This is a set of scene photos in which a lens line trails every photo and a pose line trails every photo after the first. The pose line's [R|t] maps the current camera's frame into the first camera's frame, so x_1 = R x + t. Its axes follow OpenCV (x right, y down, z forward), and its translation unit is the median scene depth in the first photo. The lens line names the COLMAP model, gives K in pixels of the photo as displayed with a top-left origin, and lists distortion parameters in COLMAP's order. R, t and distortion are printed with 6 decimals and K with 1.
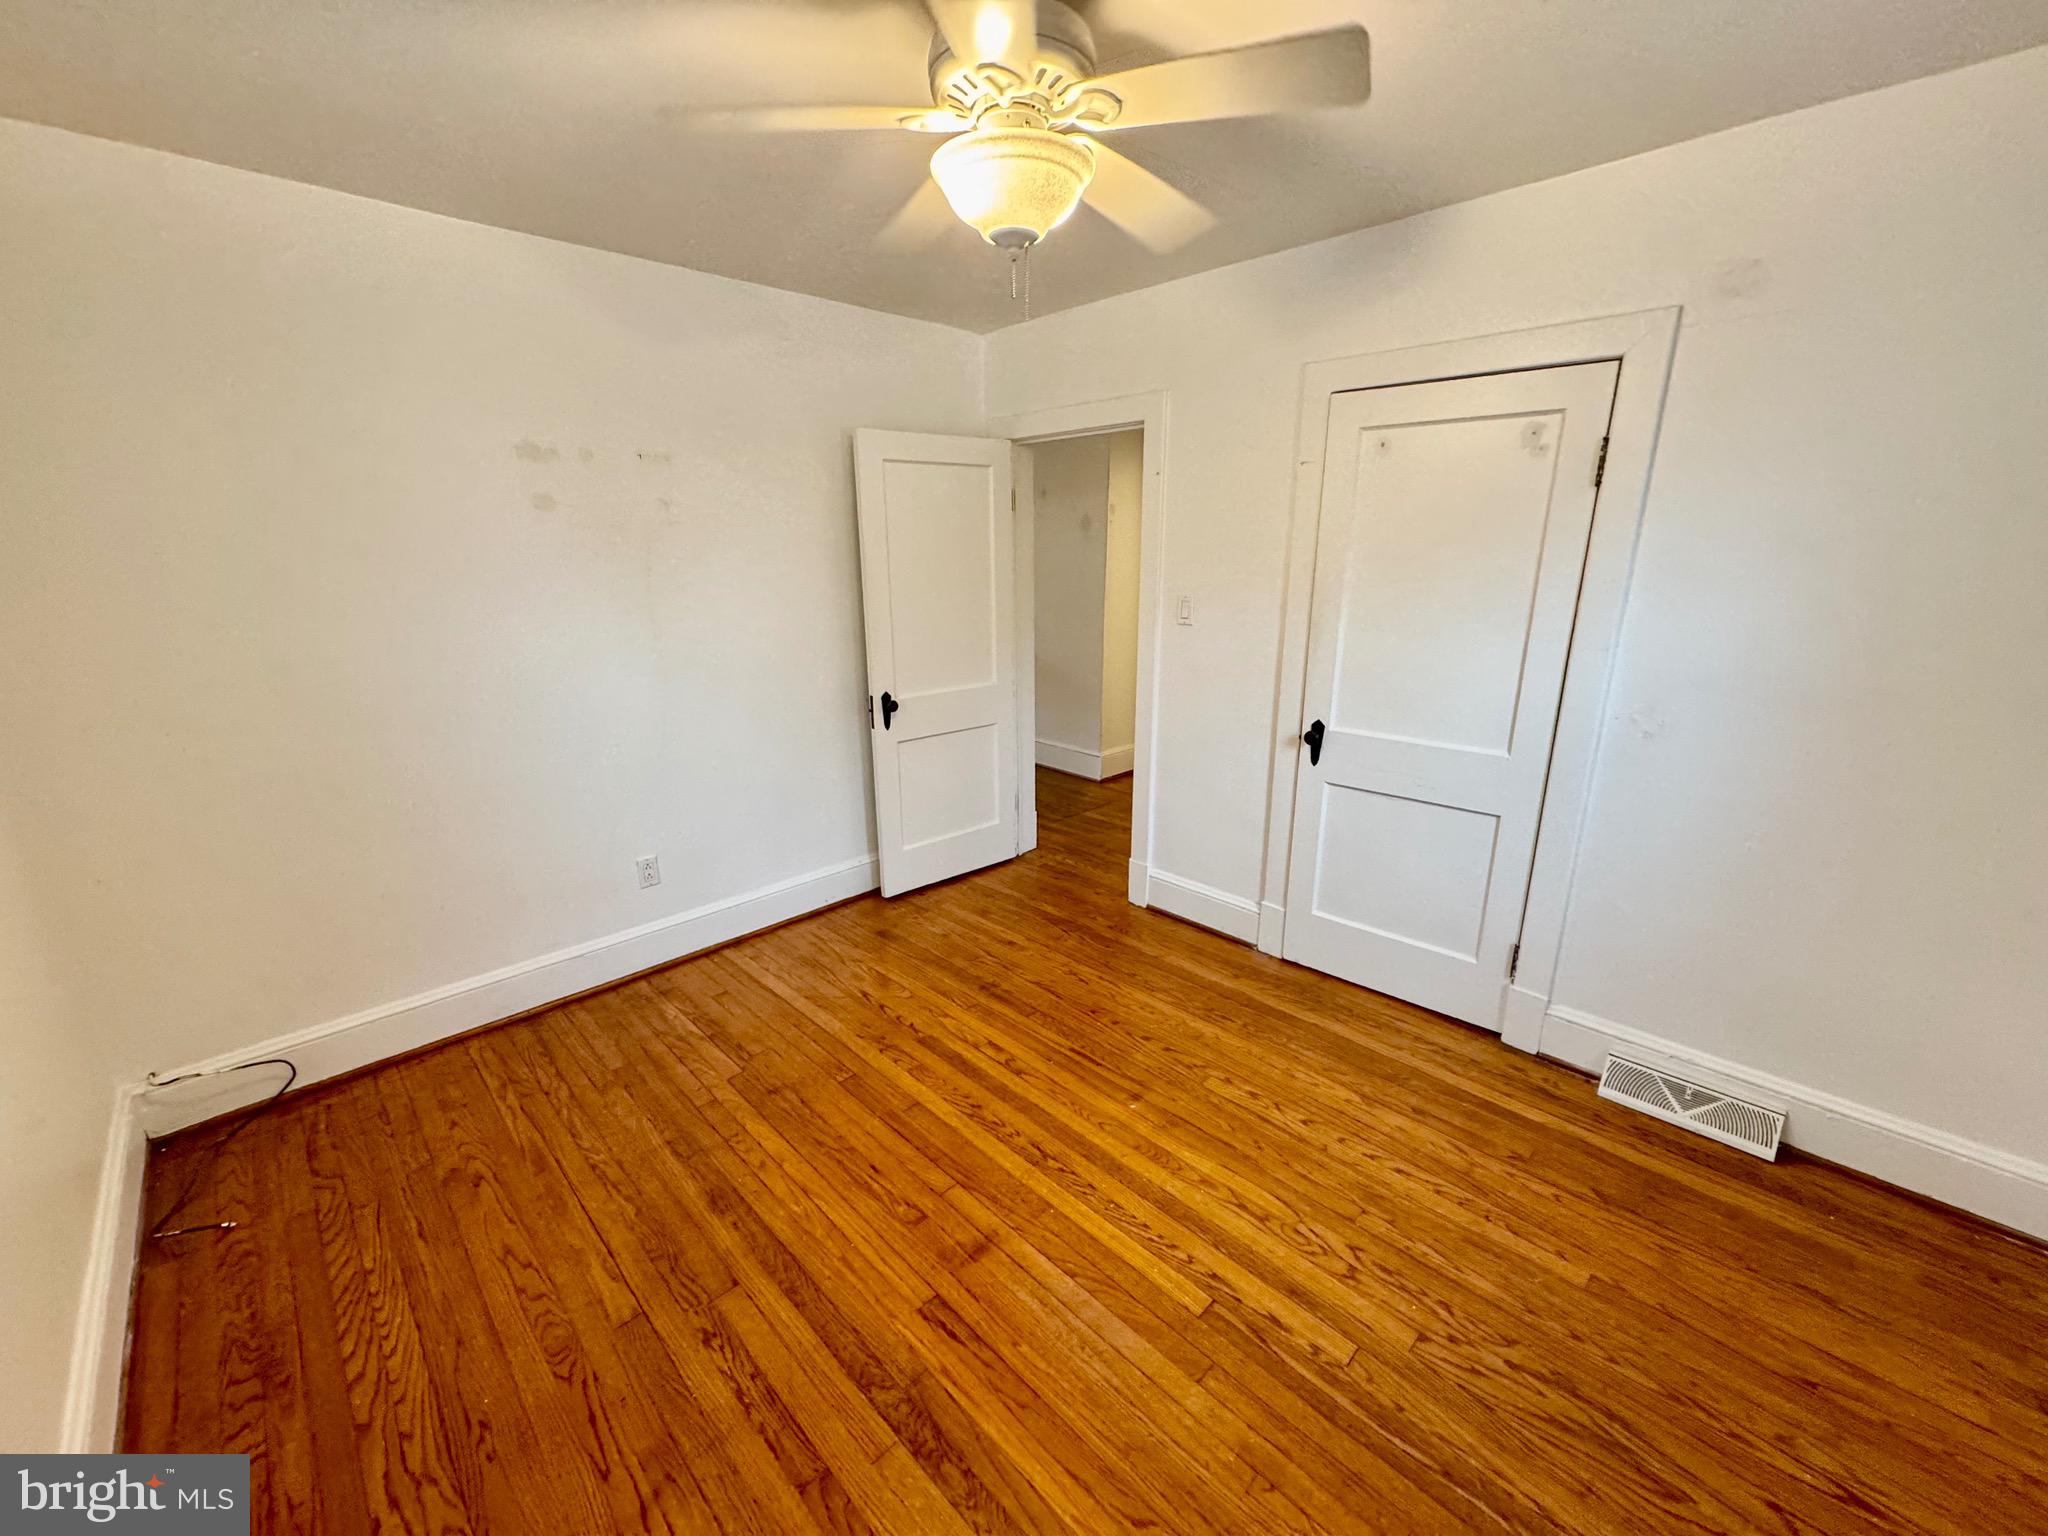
lens RADIAL K [[817.0, 0, 1028.1], [0, 817.0, 765.3], [0, 0, 1]] dist [-0.002247, 0.000391]
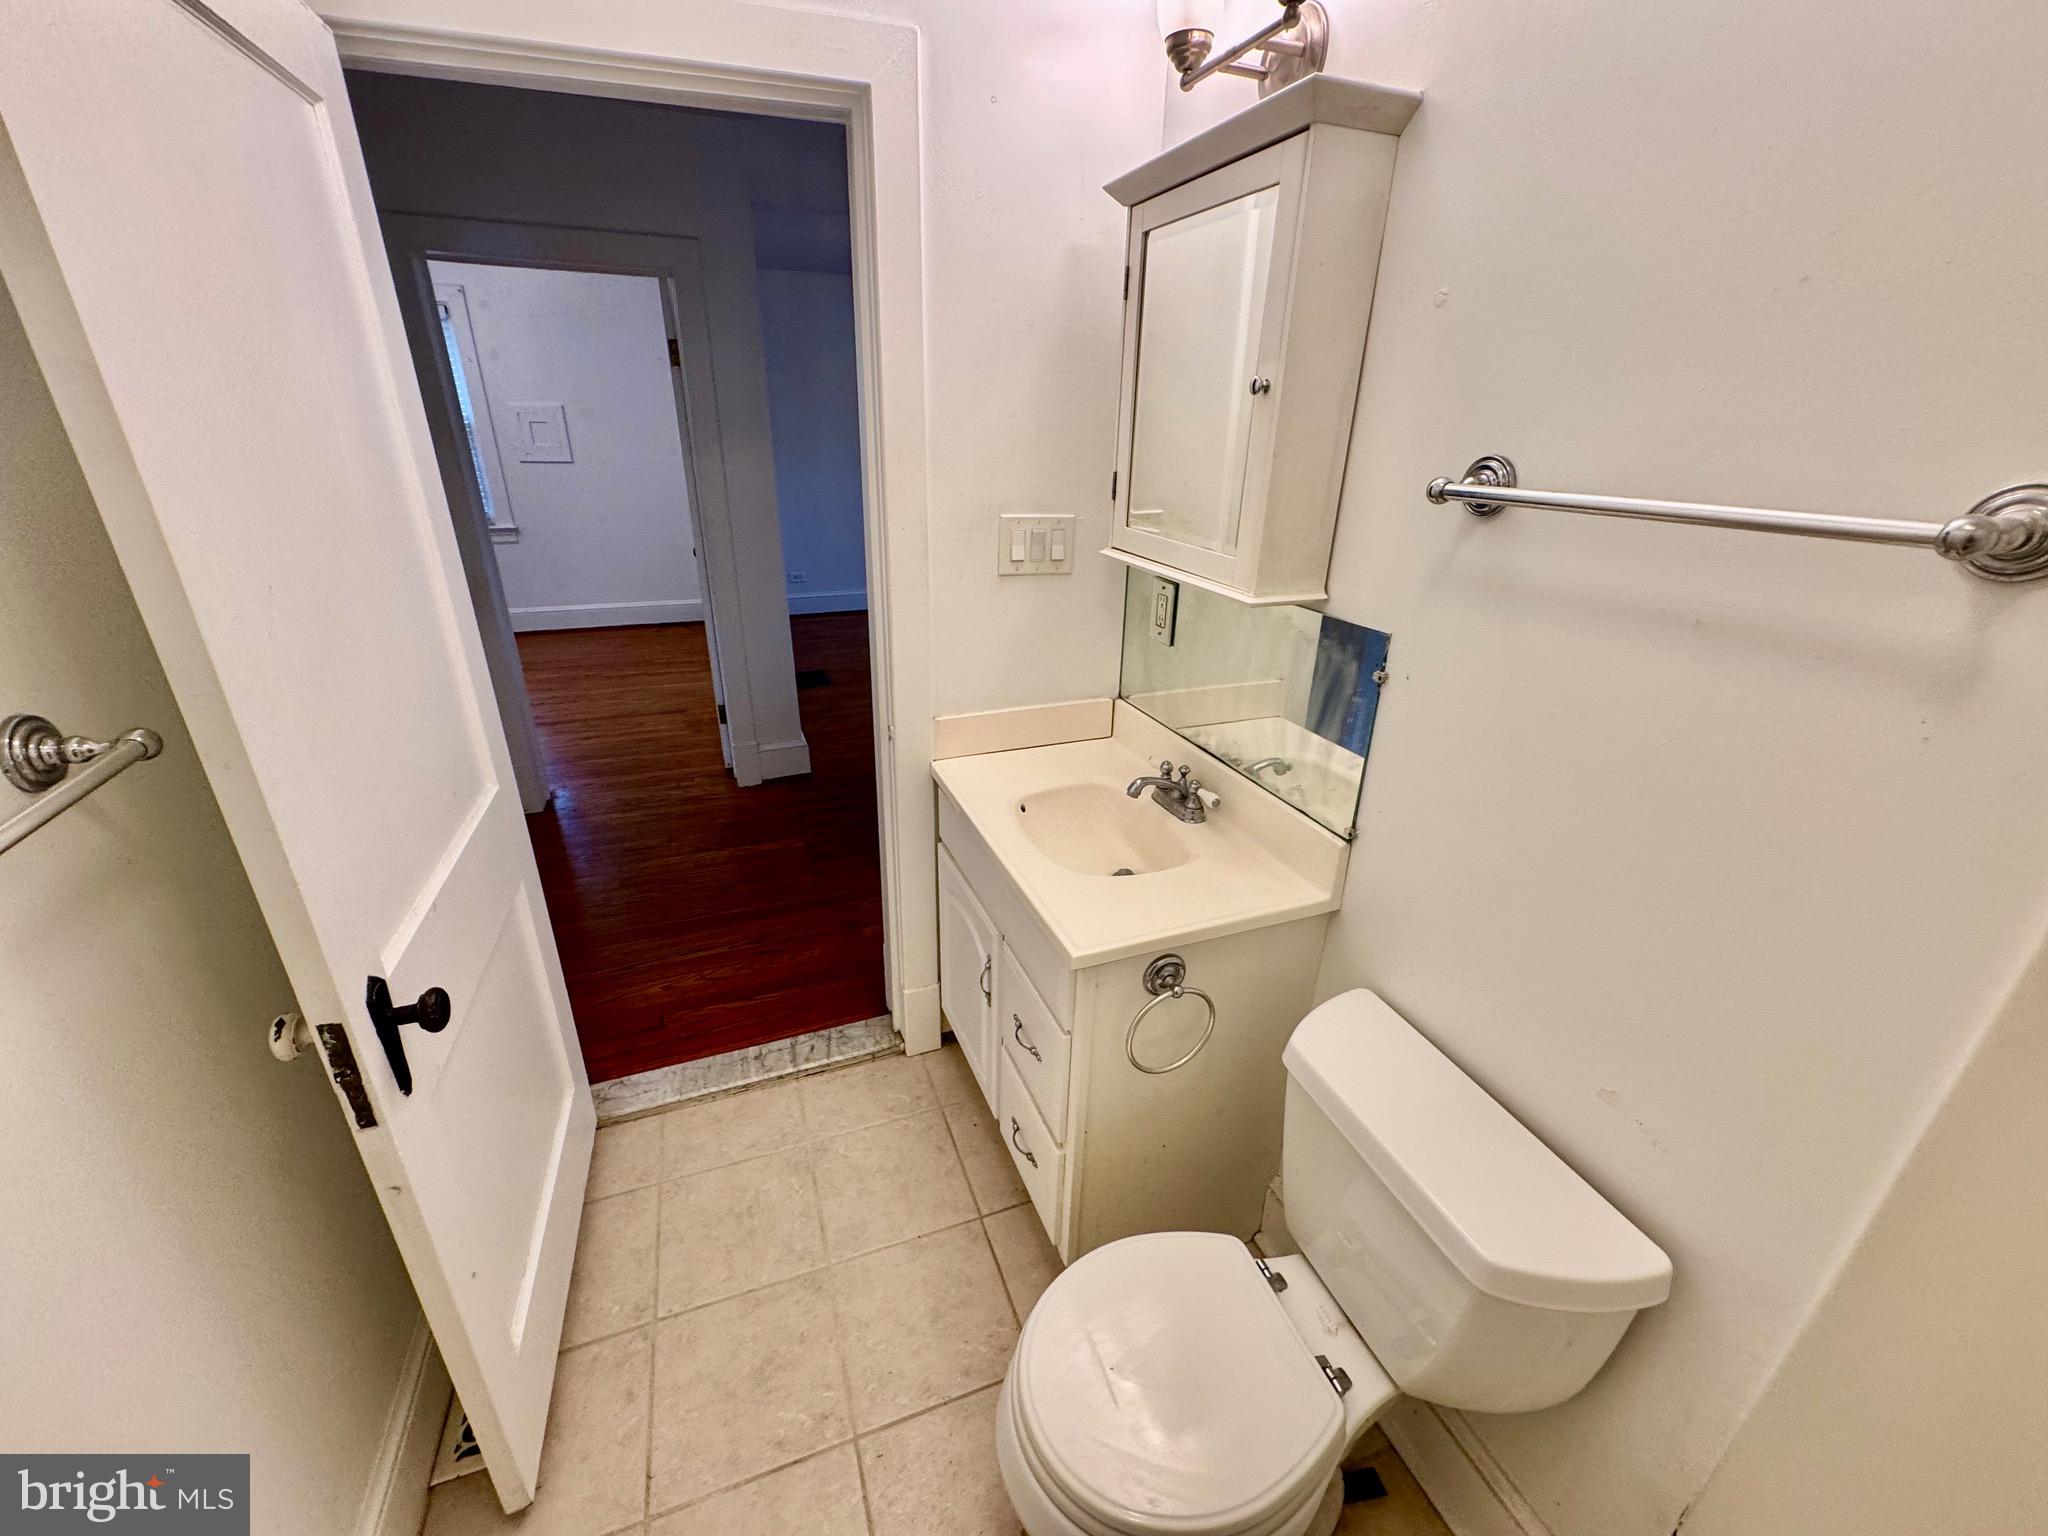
lens RADIAL K [[817.0, 0, 1023.1], [0, 817.0, 772.6], [0, 0, 1]] dist [-0.002247, 0.000391]
pose [[-0.400735, 0.367119, -0.839426, 1.165195], [-0.259482, 0.833218, 0.488279, -0.785200], [0.878681, 0.413486, -0.238639, 2.836036]]
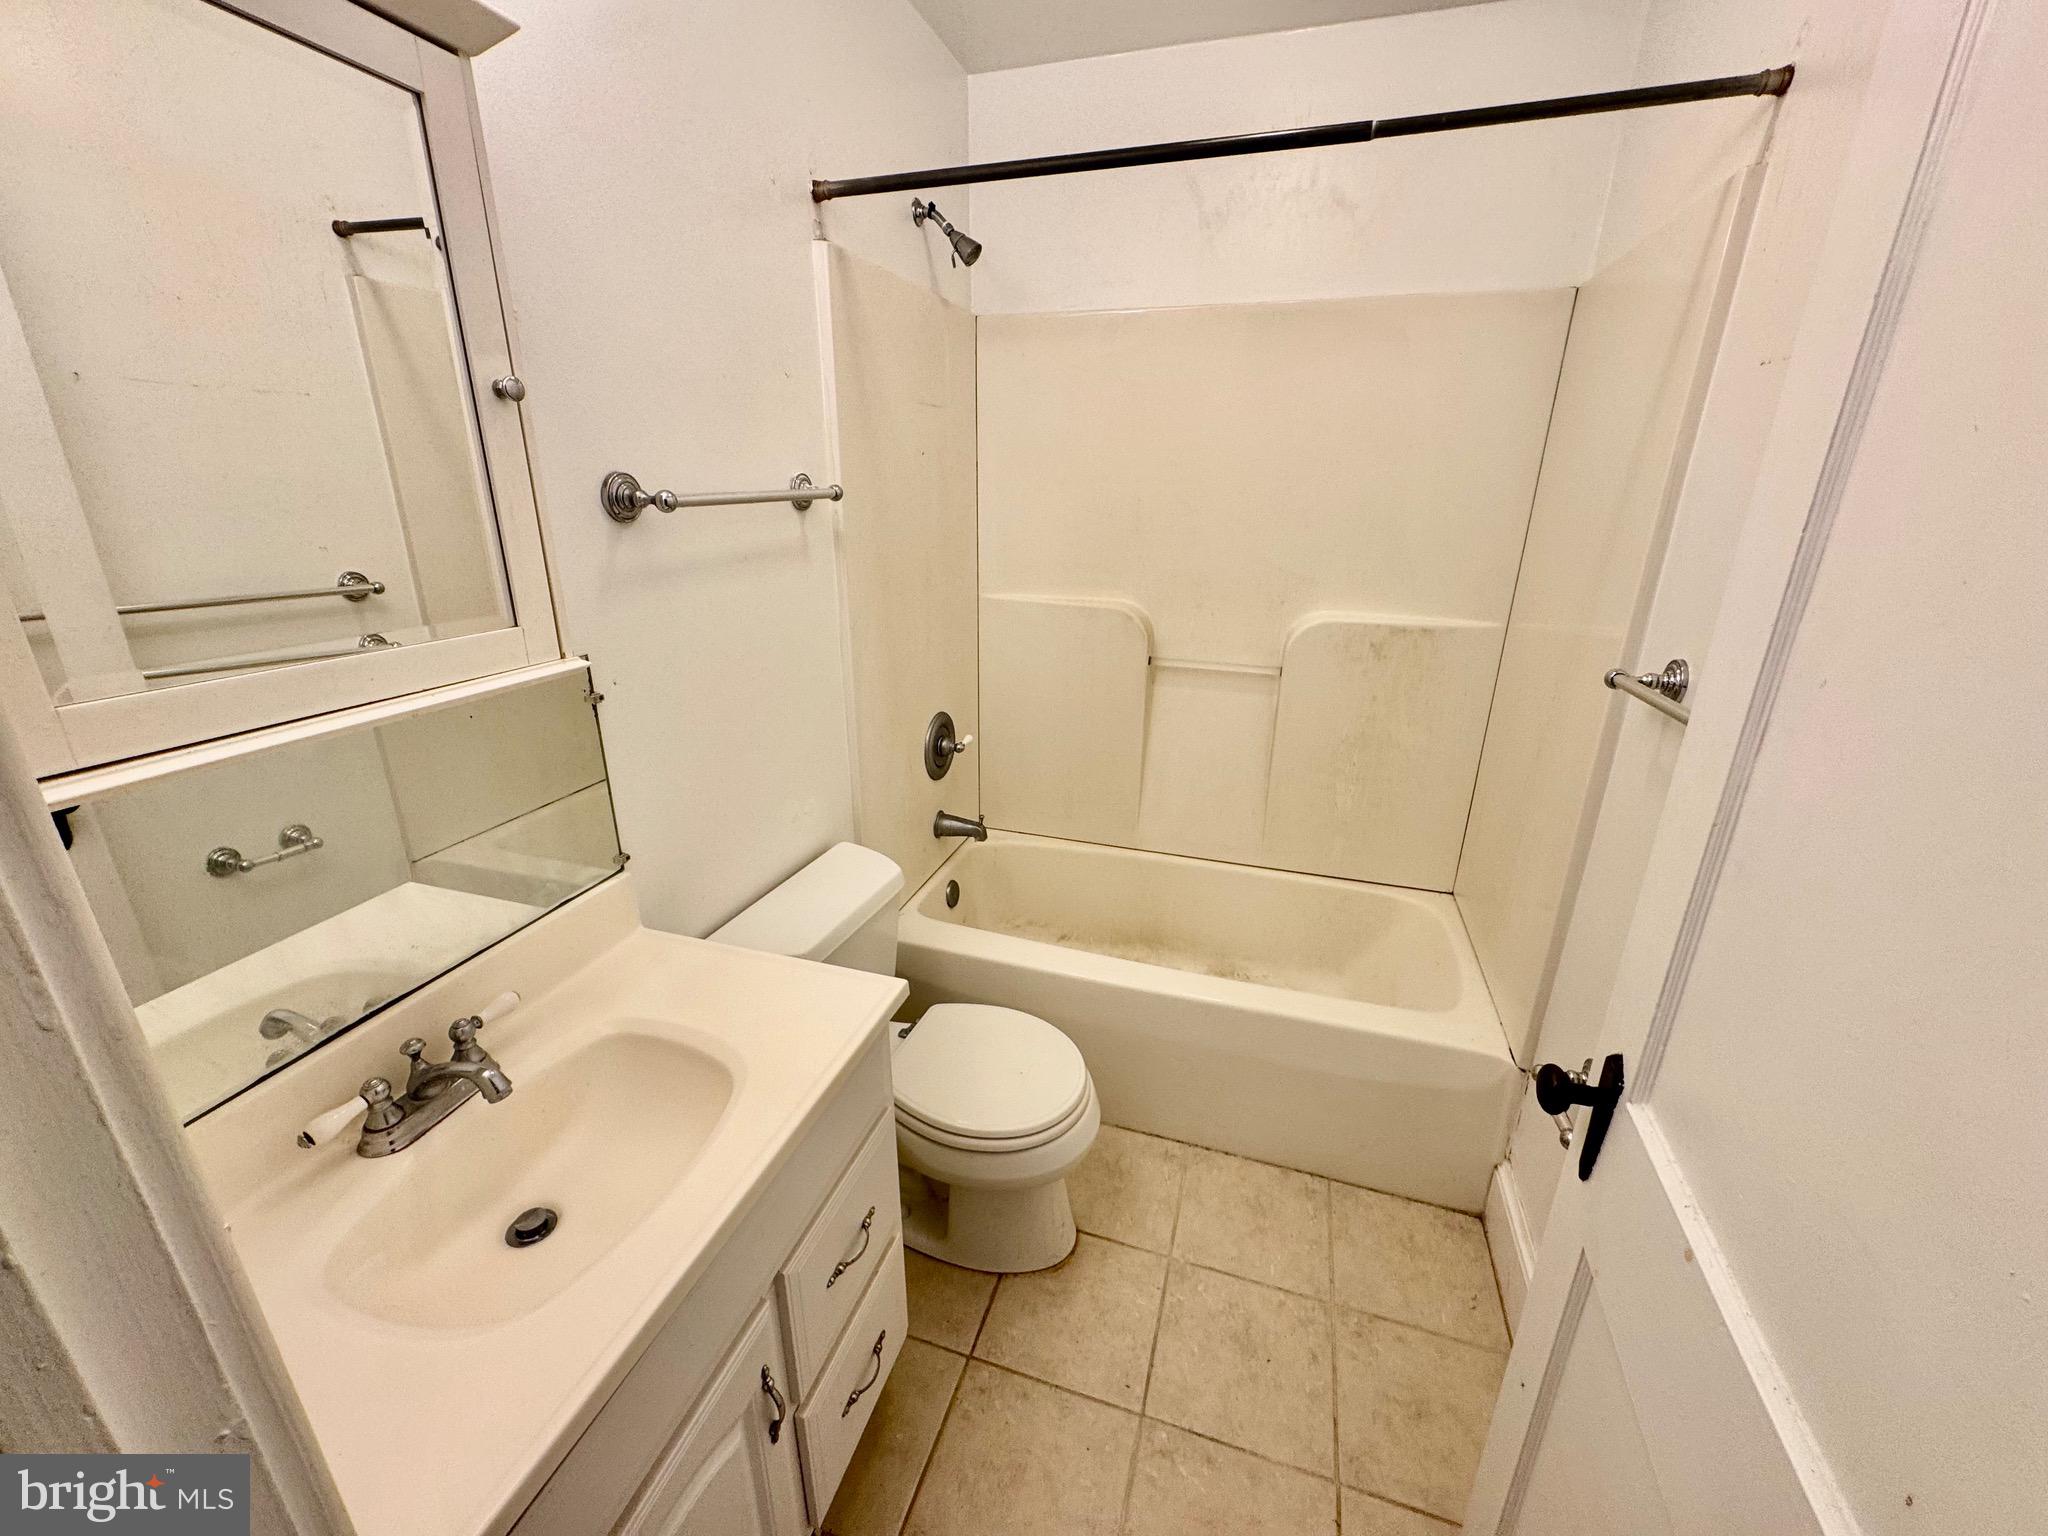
lens RADIAL K [[817.0, 0, 1033.3], [0, 817.0, 758.1], [0, 0, 1]] dist [-0.002247, 0.000391]
pose [[0.880614, -0.139055, 0.452970, 0.601082], [0.108963, 0.989778, 0.092012, -0.614441], [-0.461135, -0.031670, 0.886765, 2.285171]]
